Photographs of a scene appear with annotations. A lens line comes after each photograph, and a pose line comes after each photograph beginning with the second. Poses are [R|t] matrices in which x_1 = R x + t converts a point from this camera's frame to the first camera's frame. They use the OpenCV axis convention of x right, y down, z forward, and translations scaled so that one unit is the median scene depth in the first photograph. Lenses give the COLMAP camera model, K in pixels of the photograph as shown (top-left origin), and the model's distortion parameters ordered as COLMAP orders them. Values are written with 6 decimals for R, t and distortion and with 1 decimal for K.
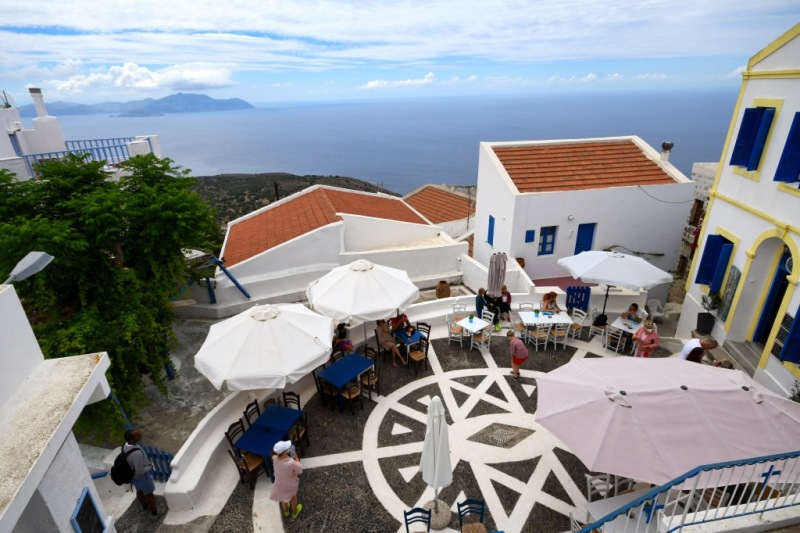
lens RADIAL K [[422.9, 0, 395.7], [0, 422.9, 264.6], [0, 0, 1]] dist [0.017771, 0.000141]
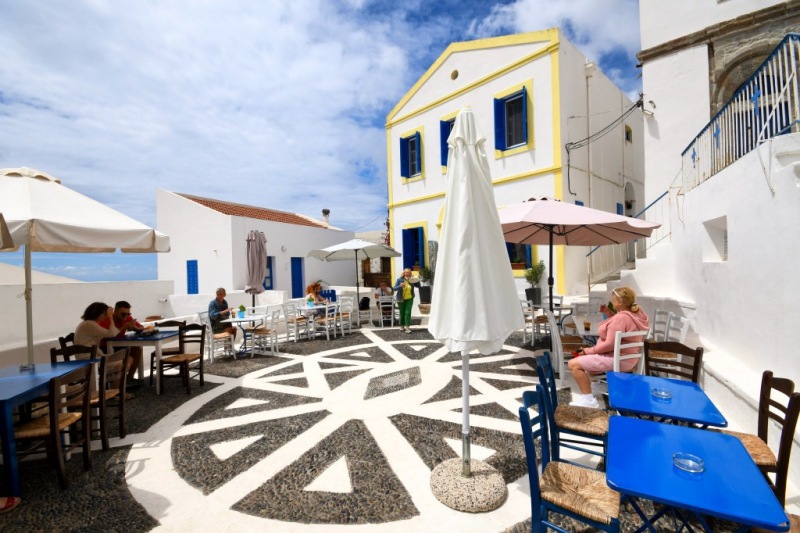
lens RADIAL K [[355.6, 0, 393.7], [0, 355.6, 271.4], [0, 0, 1]] dist [0.001300, -0.000016]
pose [[0.595788, -0.008985, 0.803092, -0.105890], [0.322734, 0.918331, -0.229151, 0.217104], [-0.735445, 0.395710, 0.550030, 0.373548]]
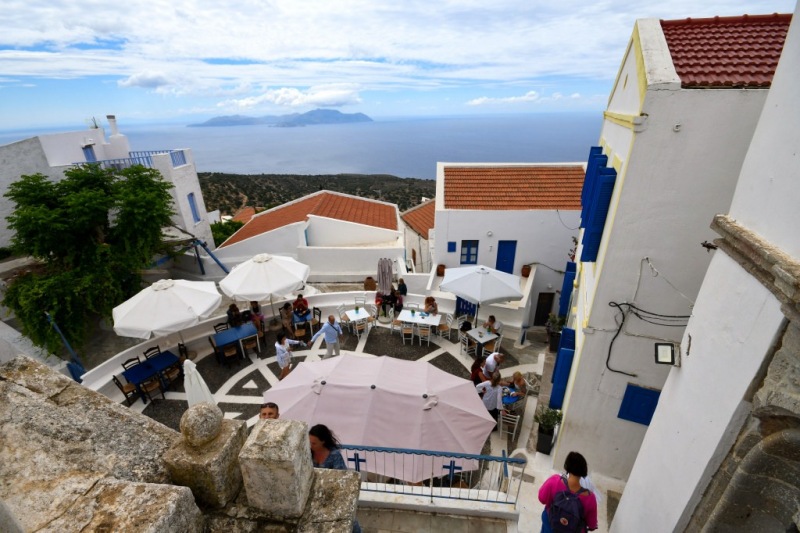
lens RADIAL K [[355.6, 0, 398.8], [0, 355.6, 269.6], [0, 0, 1]] dist [0.001300, -0.000016]
pose [[0.969599, 0.106836, -0.220147, 0.397481], [-0.097791, 0.993868, 0.051614, -0.042094], [0.224311, -0.028517, 0.974100, 0.021411]]
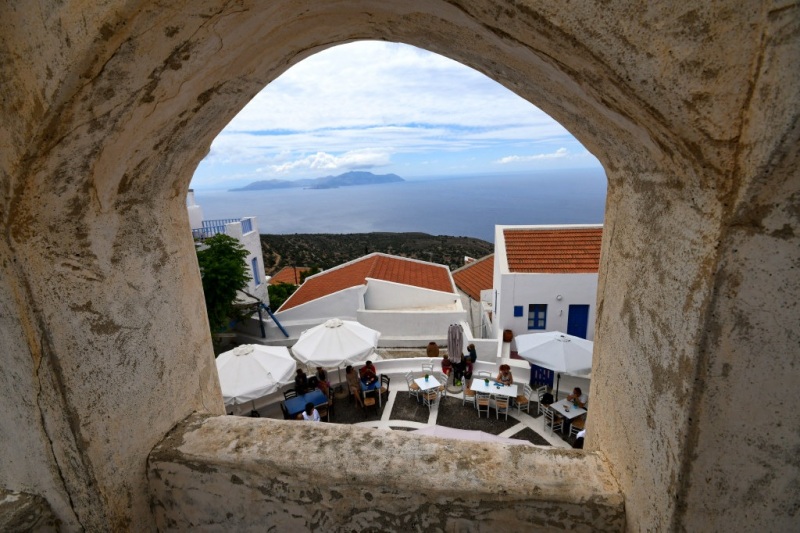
lens RADIAL K [[370.6, 0, 397.7], [0, 370.6, 269.9], [0, 0, 1]] dist [0.001206, 0.000334]
pose [[0.946779, 0.064244, -0.315407, 0.317182], [-0.100064, 0.990073, -0.098708, -0.047011], [0.305935, 0.125015, 0.943809, -0.026273]]
